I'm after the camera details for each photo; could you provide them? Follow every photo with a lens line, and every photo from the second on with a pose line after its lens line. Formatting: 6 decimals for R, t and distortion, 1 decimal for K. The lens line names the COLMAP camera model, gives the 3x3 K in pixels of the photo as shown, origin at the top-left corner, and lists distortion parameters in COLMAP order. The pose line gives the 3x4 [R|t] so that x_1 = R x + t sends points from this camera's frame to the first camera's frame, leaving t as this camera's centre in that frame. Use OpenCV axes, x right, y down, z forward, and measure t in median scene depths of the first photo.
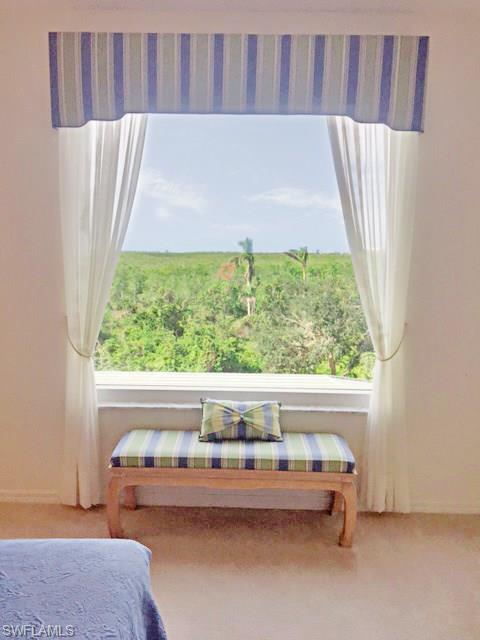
lens RADIAL K [[541.9, 0, 239.2], [0, 541.9, 323.0], [0, 0, 1]] dist [0.054339, -0.070016]
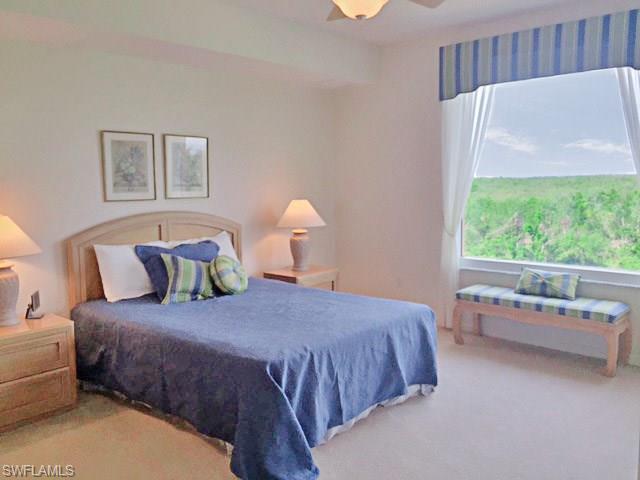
lens RADIAL K [[541.9, 0, 319.4], [0, 541.9, 239.0], [0, 0, 1]] dist [0.054339, -0.070016]
pose [[0.748979, 0.045872, -0.661004, 0.514415], [-0.058030, 0.998309, 0.003527, 0.090926], [0.660048, 0.035717, 0.750374, -0.508191]]
